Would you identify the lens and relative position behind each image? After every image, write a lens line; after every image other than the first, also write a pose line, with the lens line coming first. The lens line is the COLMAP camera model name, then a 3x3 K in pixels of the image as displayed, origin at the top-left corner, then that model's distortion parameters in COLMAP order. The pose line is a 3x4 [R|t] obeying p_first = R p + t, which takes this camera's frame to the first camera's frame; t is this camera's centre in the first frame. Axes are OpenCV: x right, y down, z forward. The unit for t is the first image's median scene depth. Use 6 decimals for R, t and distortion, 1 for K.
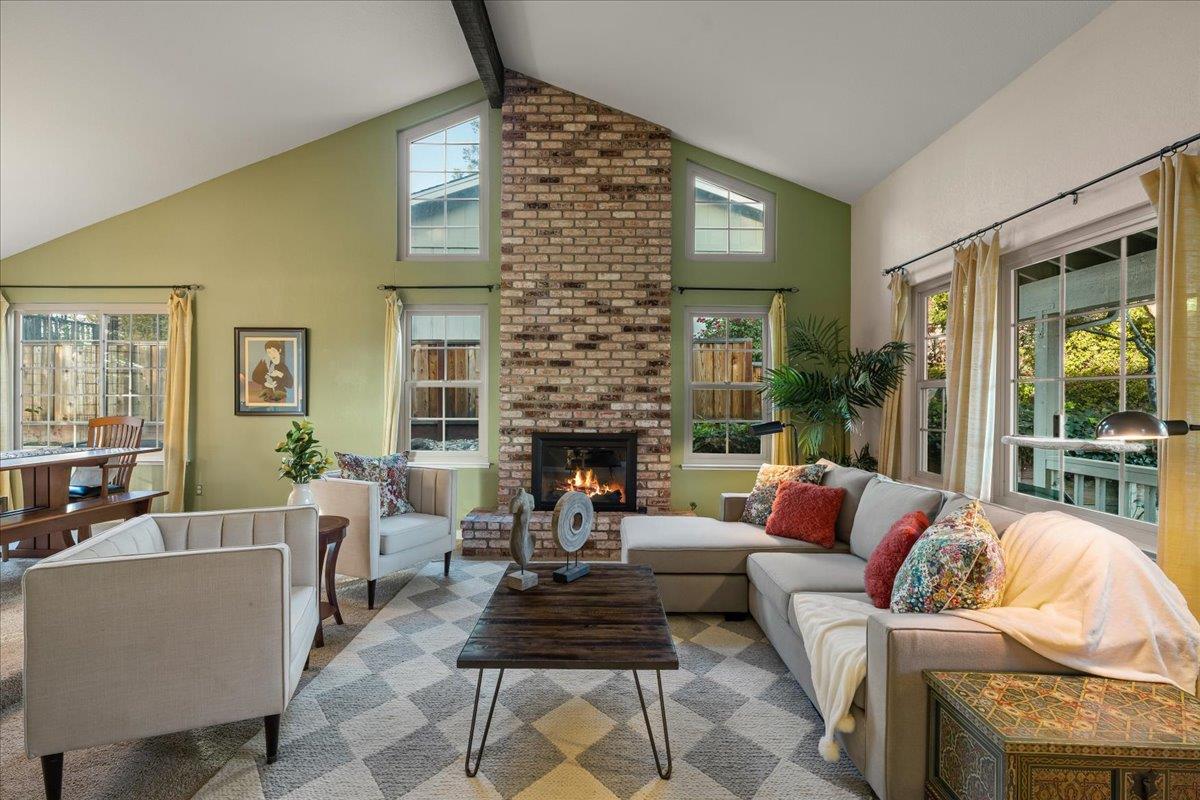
lens RADIAL K [[538.9, 0, 591.3], [0, 538.9, 396.3], [0, 0, 1]] dist [-0.003949, -0.000567]
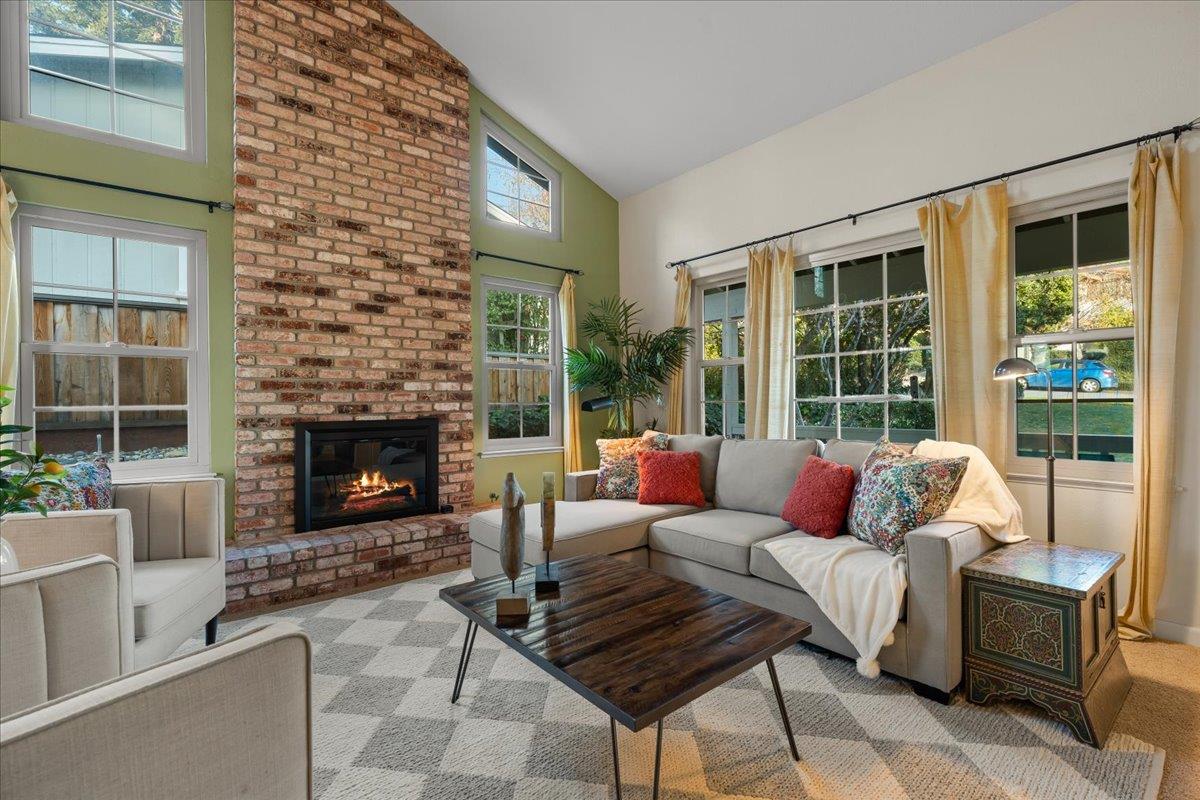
lens RADIAL K [[538.9, 0, 598.6], [0, 538.9, 400.0], [0, 0, 1]] dist [-0.003949, -0.000567]
pose [[0.761357, -0.013916, 0.648184, -0.262847], [0.013530, 0.999893, 0.005574, 0.038624], [-0.648192, 0.004526, 0.761464, 0.201994]]
